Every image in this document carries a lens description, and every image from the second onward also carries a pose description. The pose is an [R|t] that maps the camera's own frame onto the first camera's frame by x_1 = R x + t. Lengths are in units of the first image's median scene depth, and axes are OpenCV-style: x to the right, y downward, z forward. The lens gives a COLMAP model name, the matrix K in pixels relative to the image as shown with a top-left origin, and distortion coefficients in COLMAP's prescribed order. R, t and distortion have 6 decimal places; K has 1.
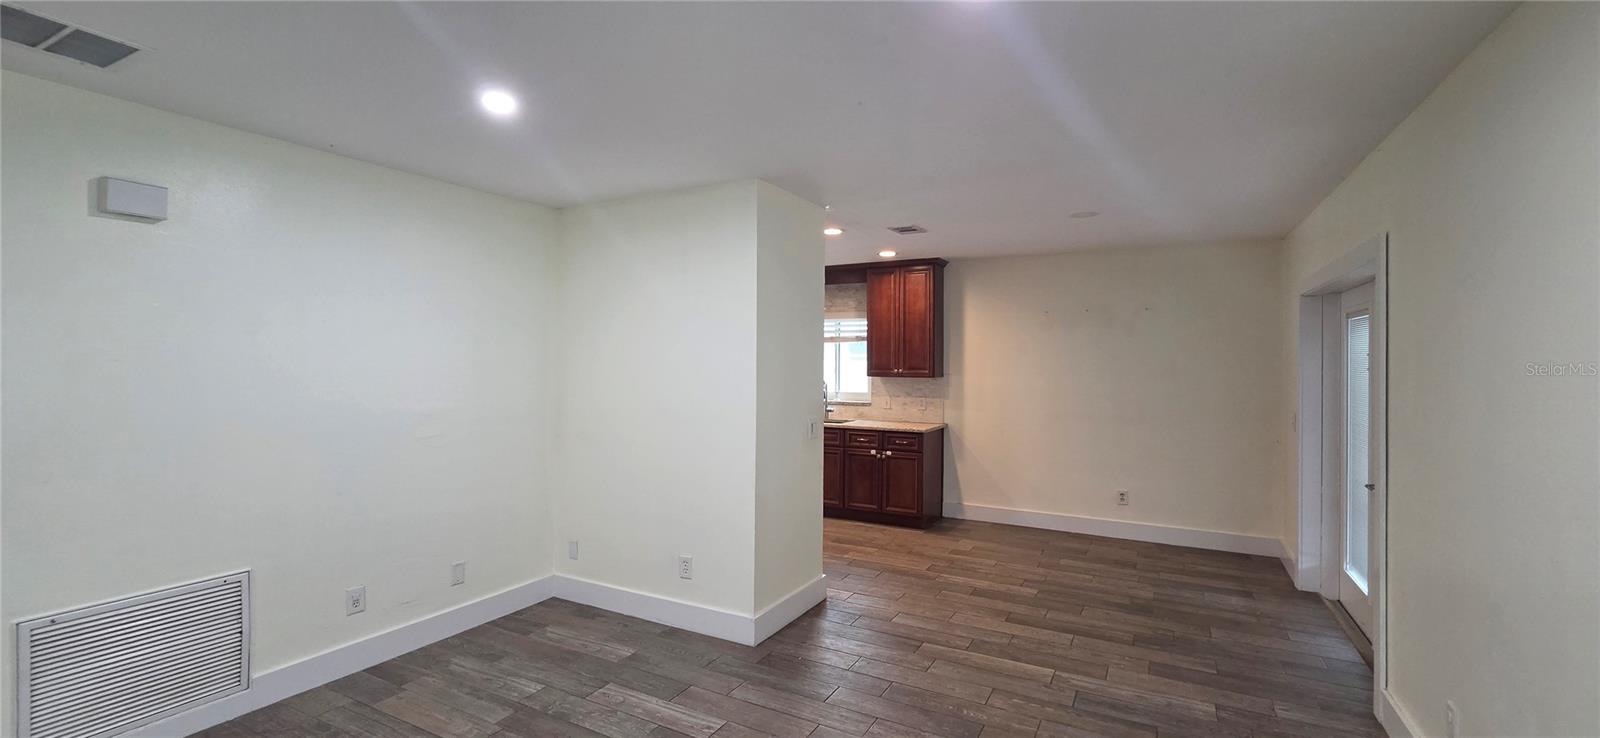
lens RADIAL K [[658.0, 0, 802.7], [0, 658.0, 359.9], [0, 0, 1]] dist [-0.001832, -0.000210]
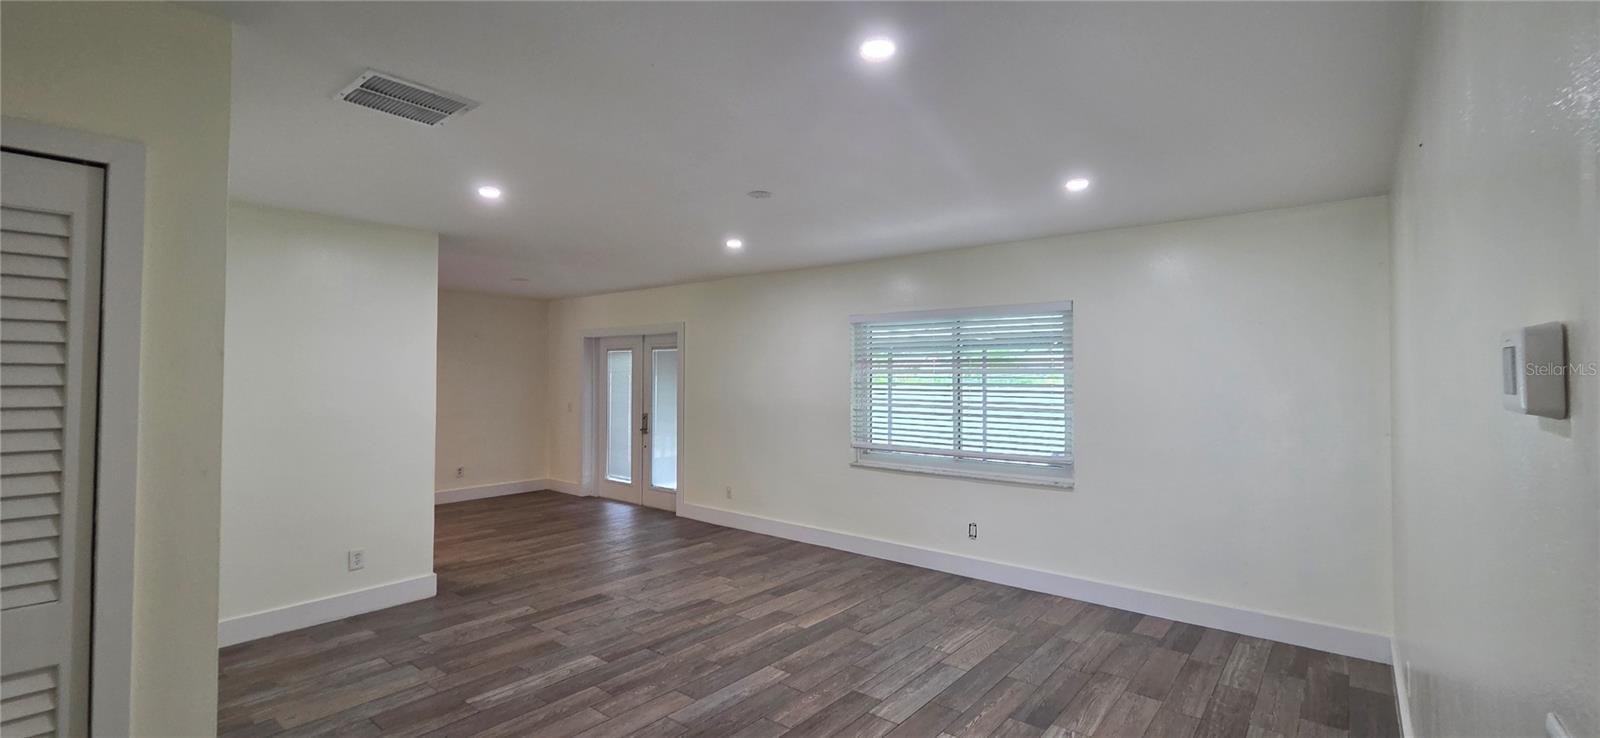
lens RADIAL K [[658.0, 0, 802.7], [0, 658.0, 359.9], [0, 0, 1]] dist [-0.001832, -0.000210]
pose [[0.190759, 0.017656, 0.981478, -1.370228], [-0.000768, 0.999841, -0.017836, -0.006496], [-0.981637, 0.002648, 0.190743, 0.051527]]
